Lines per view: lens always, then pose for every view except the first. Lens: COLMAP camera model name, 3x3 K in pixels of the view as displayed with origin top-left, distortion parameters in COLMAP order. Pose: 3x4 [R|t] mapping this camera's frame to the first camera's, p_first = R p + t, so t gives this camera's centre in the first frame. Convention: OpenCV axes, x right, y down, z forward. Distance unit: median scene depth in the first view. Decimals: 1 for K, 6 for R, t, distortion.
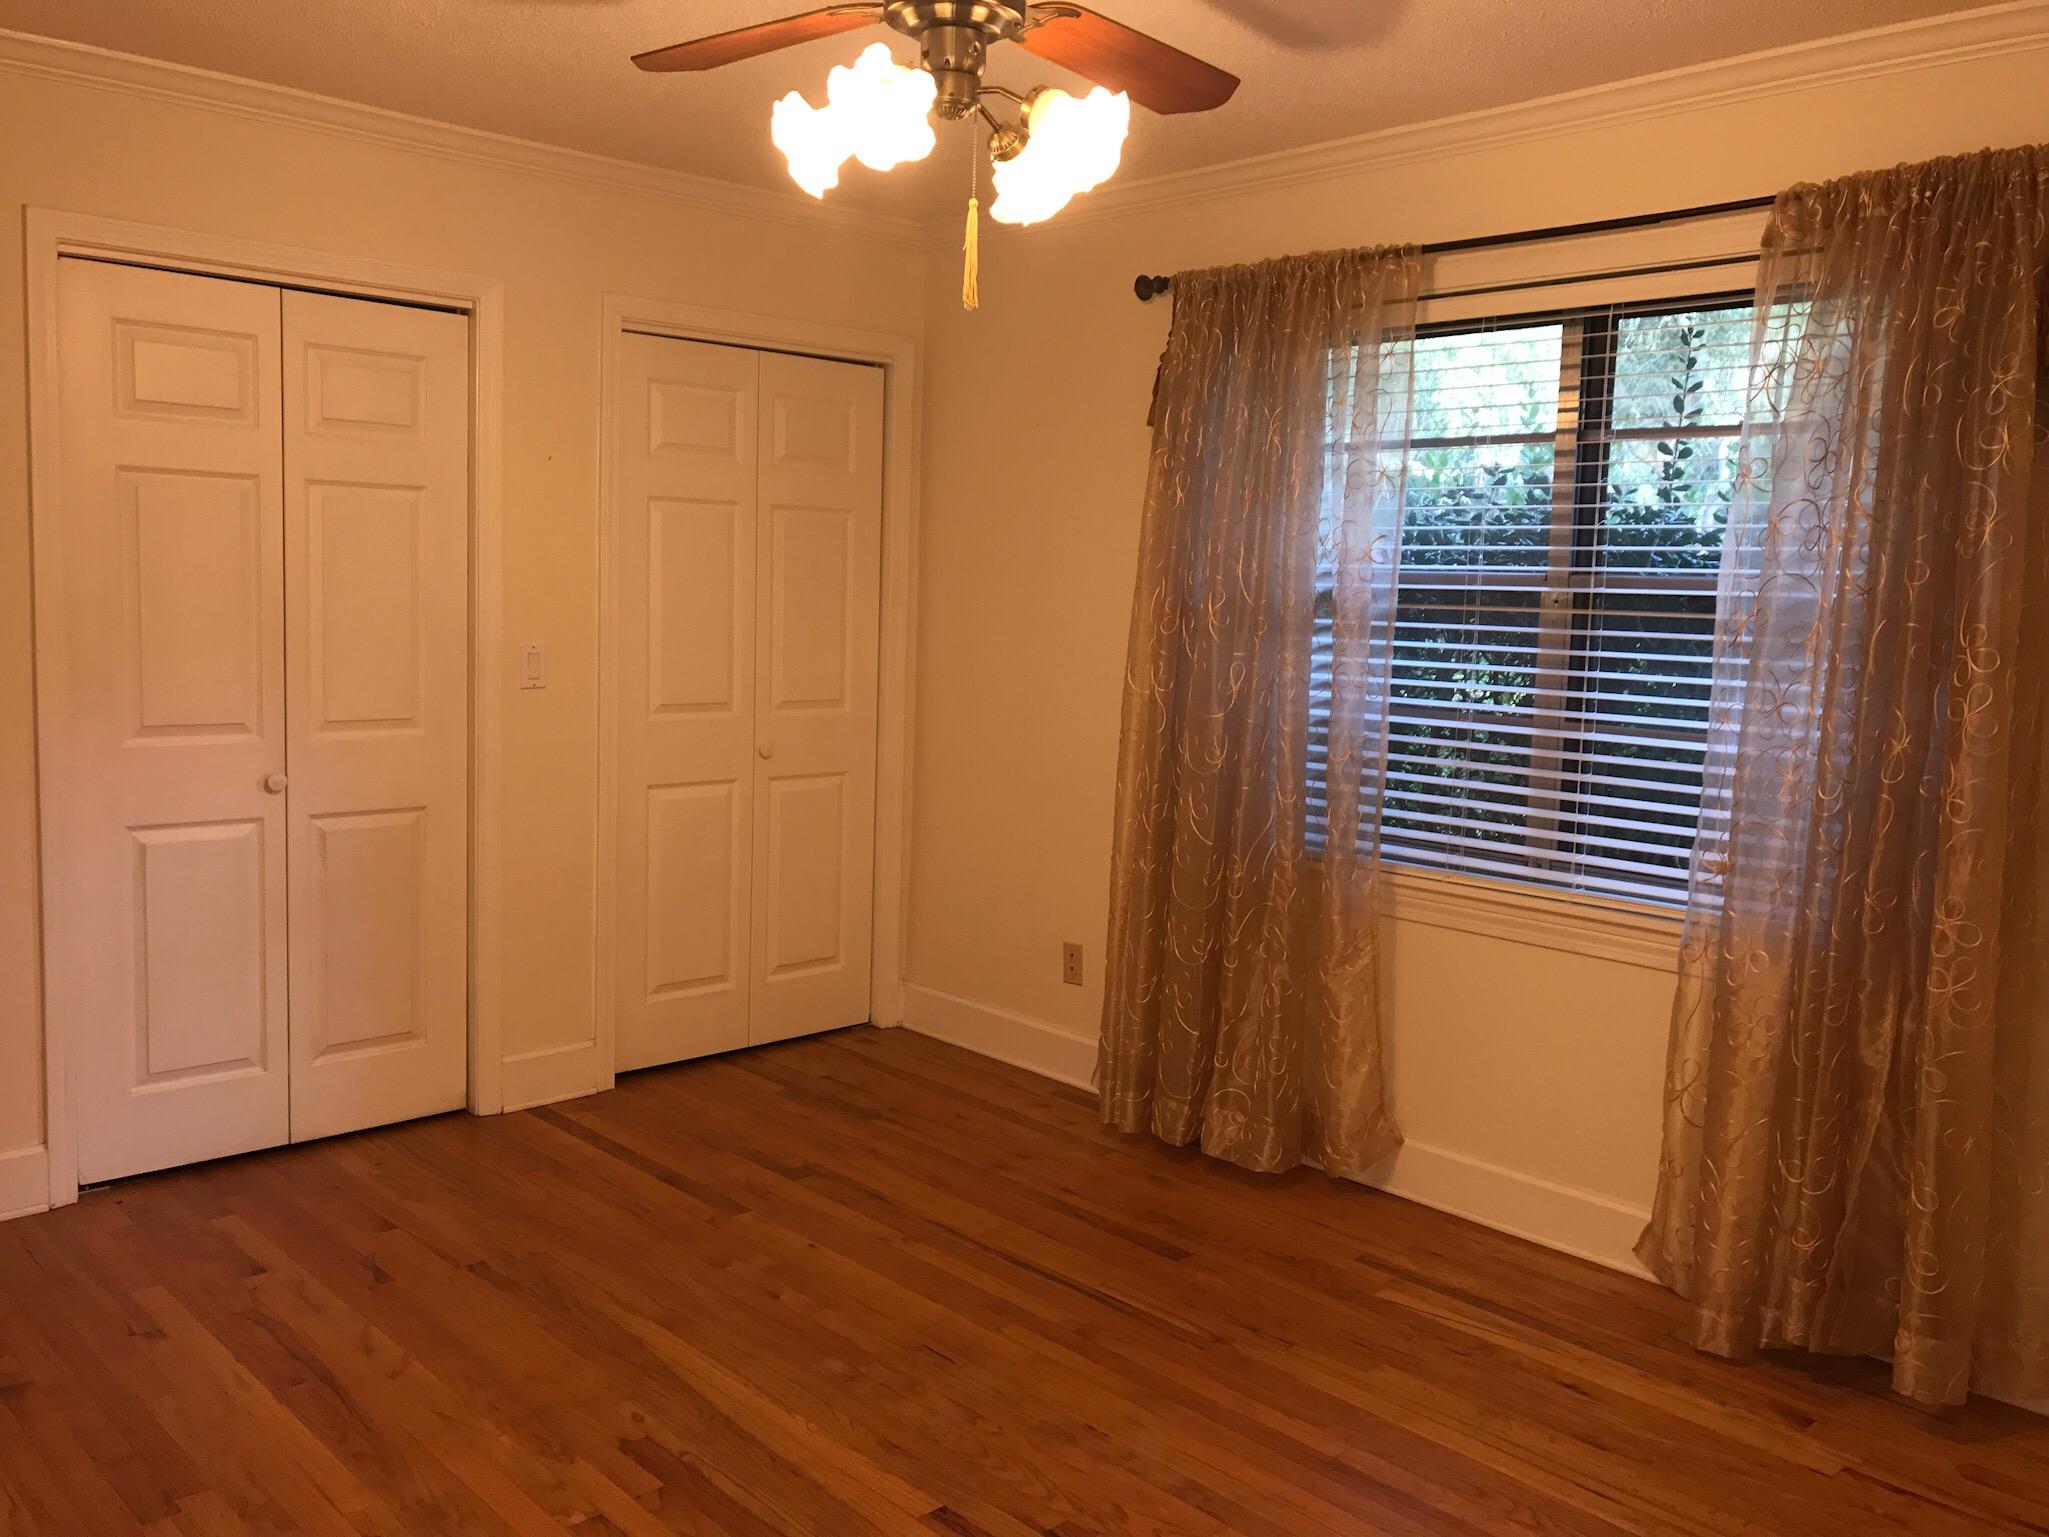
lens RADIAL K [[1704.7, 0, 1030.4], [0, 1704.7, 758.3], [0, 0, 1]] dist [0.002164, 0.050301]
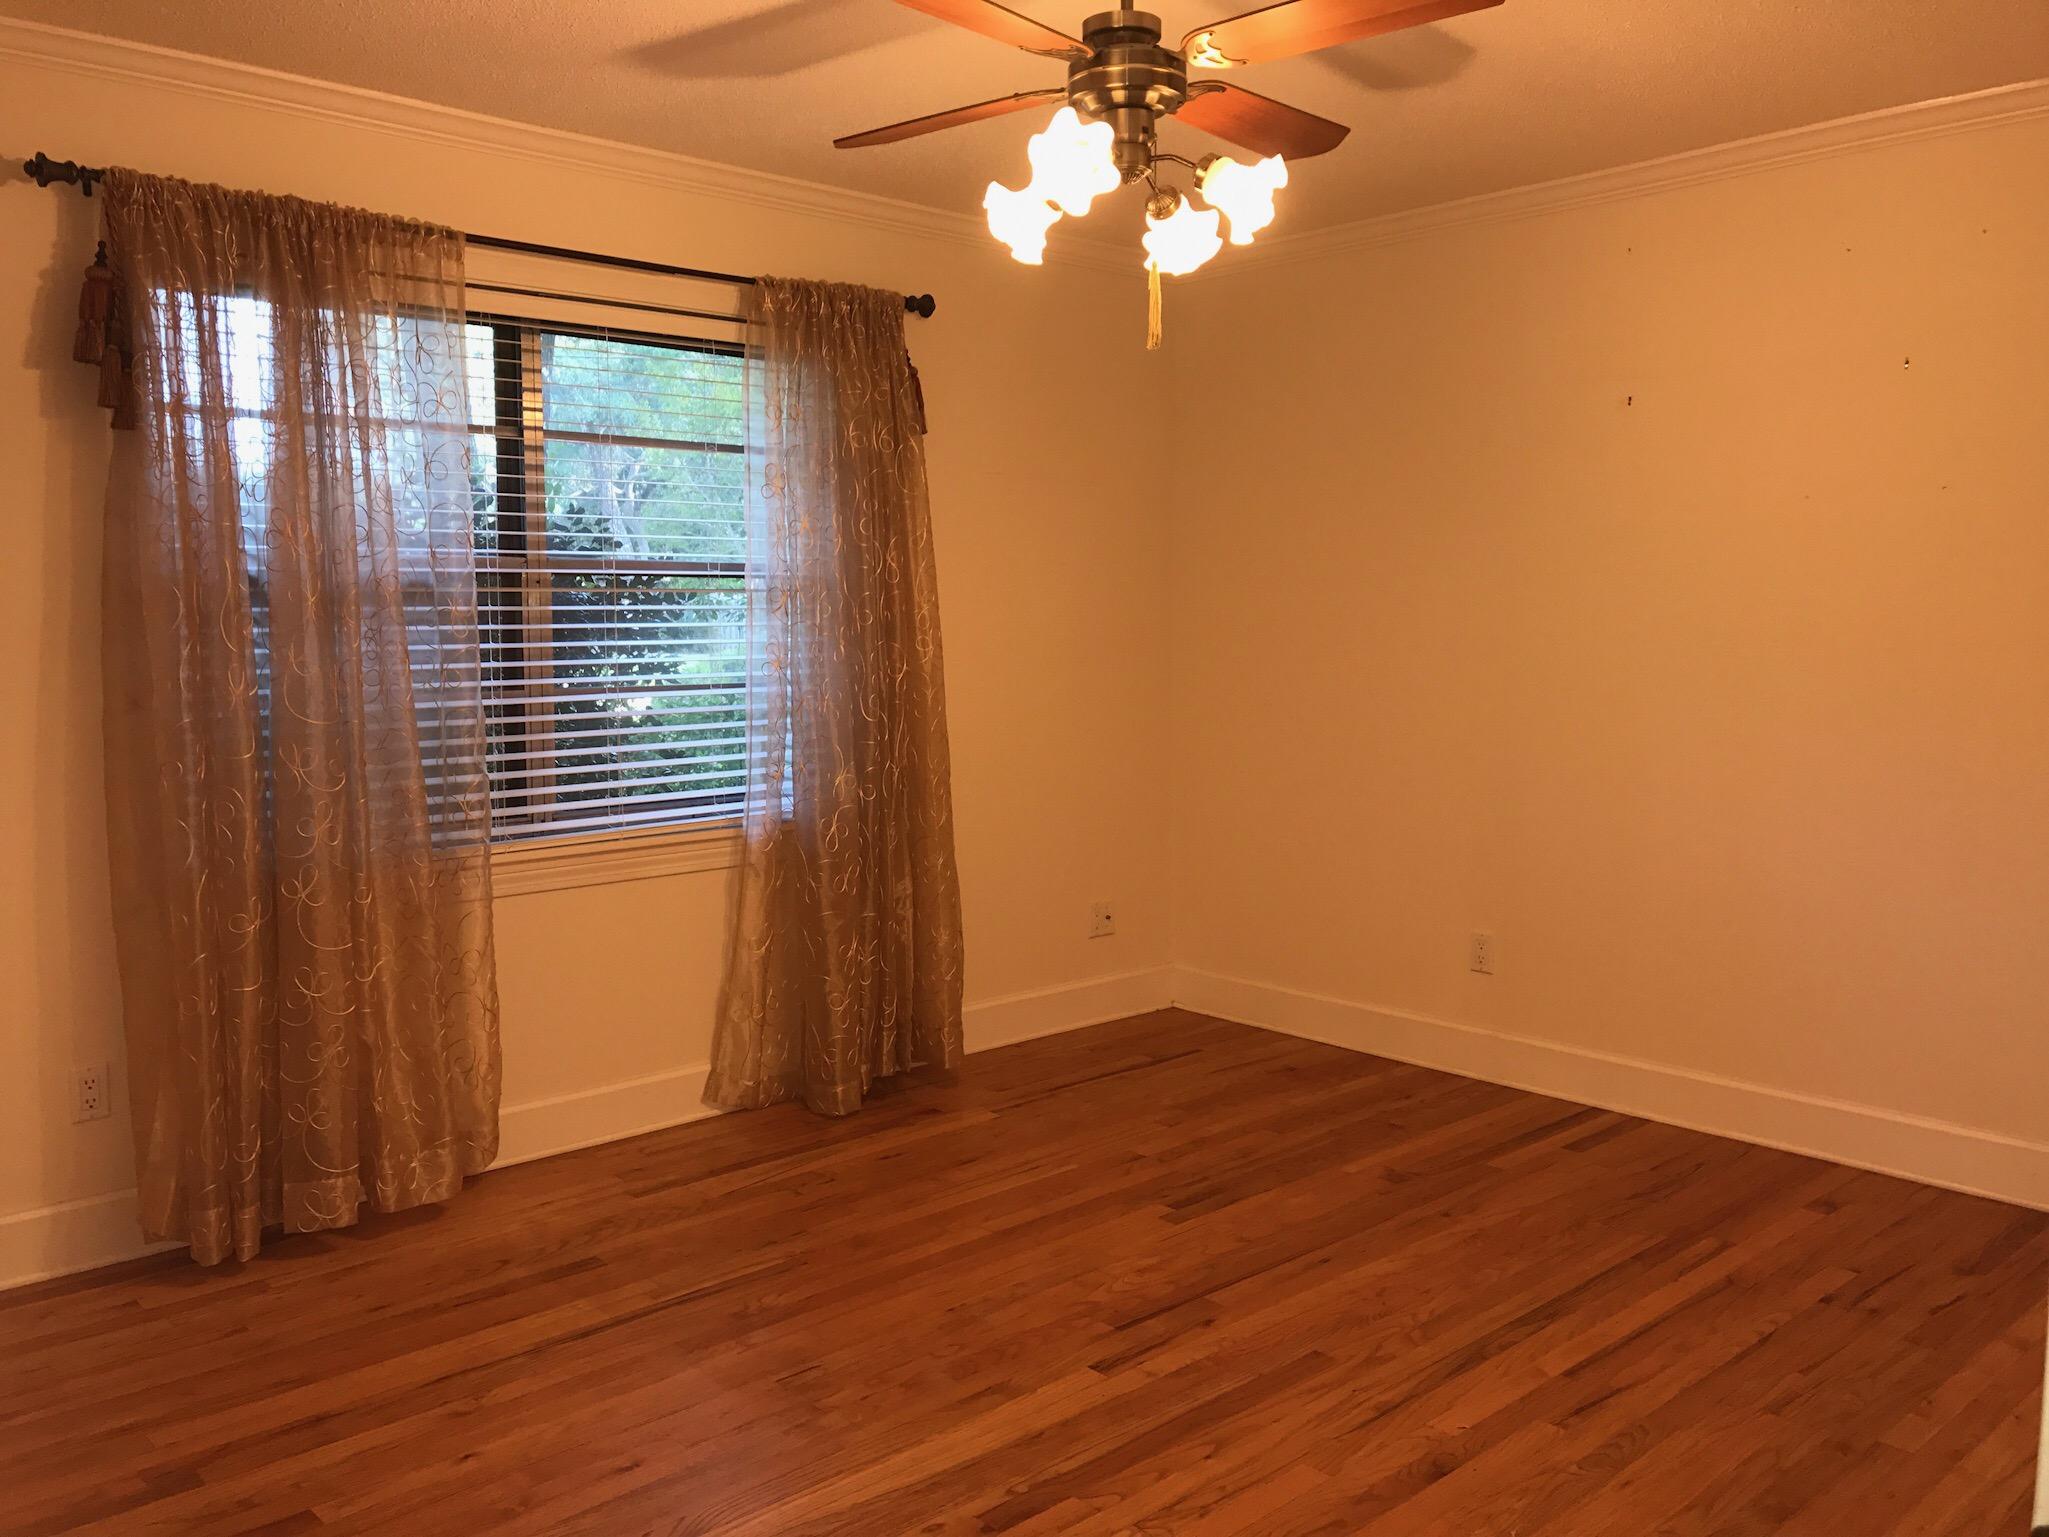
lens RADIAL K [[1637.3, 0, 1024.5], [0, 1637.3, 768.5], [0, 0, 1]] dist [0.010747, 0.006147]
pose [[0.022541, -0.129543, 0.991318, -0.874908], [0.109870, 0.985884, 0.126335, -0.084588], [-0.993690, 0.106068, 0.036455, 0.764197]]
